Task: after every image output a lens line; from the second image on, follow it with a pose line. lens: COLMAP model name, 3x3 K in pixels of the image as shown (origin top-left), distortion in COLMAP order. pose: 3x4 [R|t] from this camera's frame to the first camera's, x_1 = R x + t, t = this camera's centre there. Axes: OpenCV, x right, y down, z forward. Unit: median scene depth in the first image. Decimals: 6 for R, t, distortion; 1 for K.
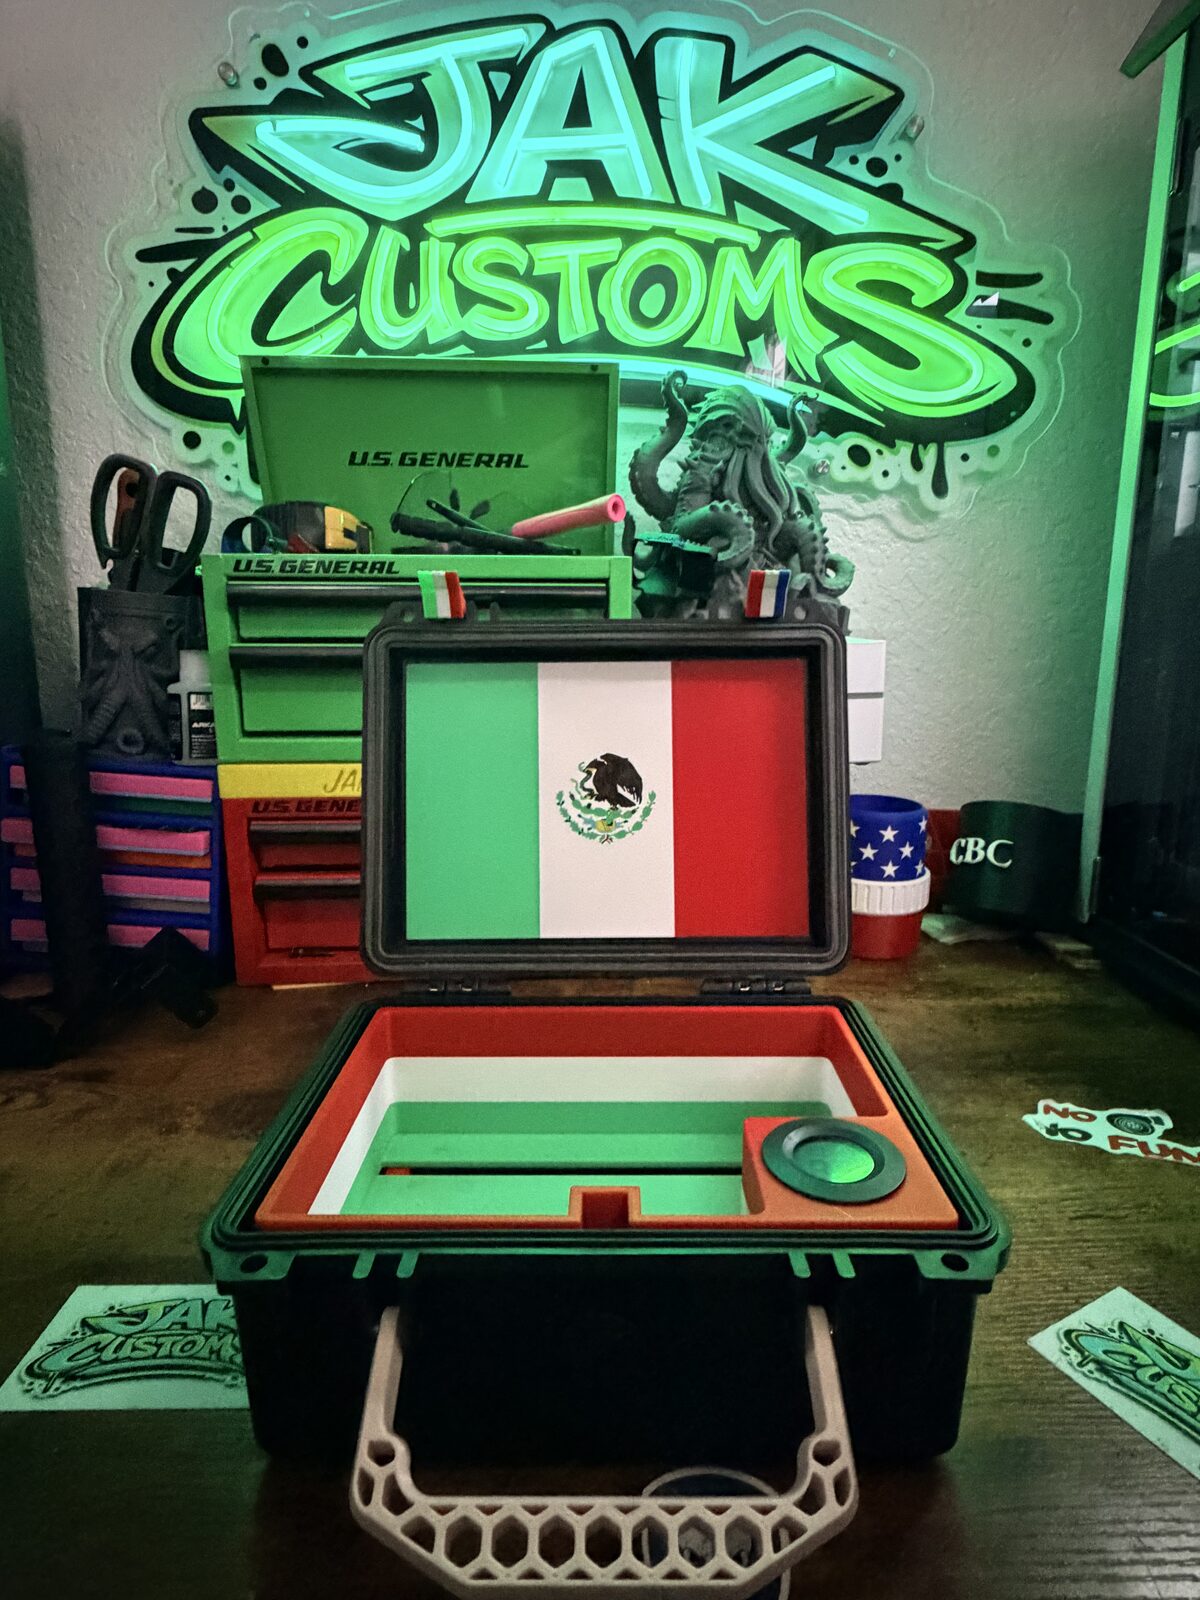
lens RADIAL K [[886.0, 0, 604.5], [0, 886.0, 779.9], [0, 0, 1]] dist [-0.009420, 0.006544]
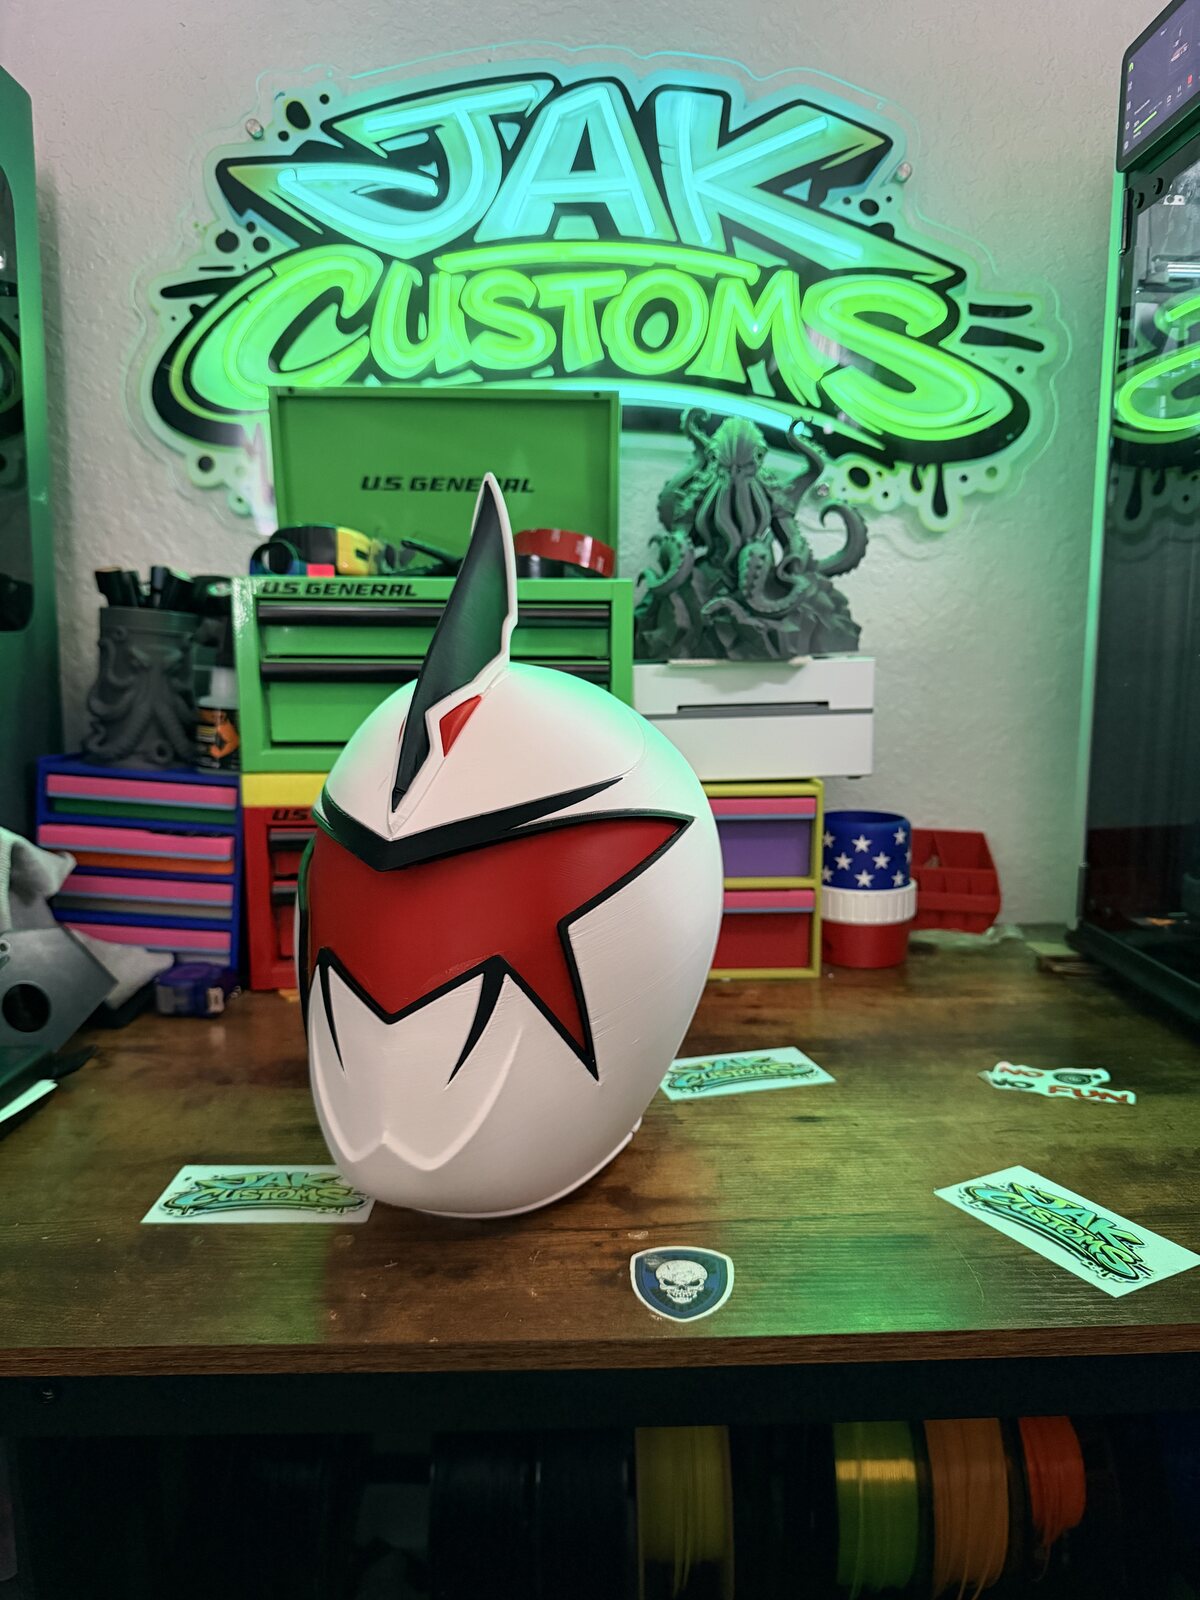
lens RADIAL K [[1167.4, 0, 605.4], [0, 1167.4, 805.8], [0, 0, 1]] dist [-0.011637, -0.019427]
pose [[0.999979, -0.000236, -0.006531, 0.005835], [-0.000025, 0.999202, -0.039931, 0.074115], [0.006535, 0.039930, 0.999181, -0.376293]]
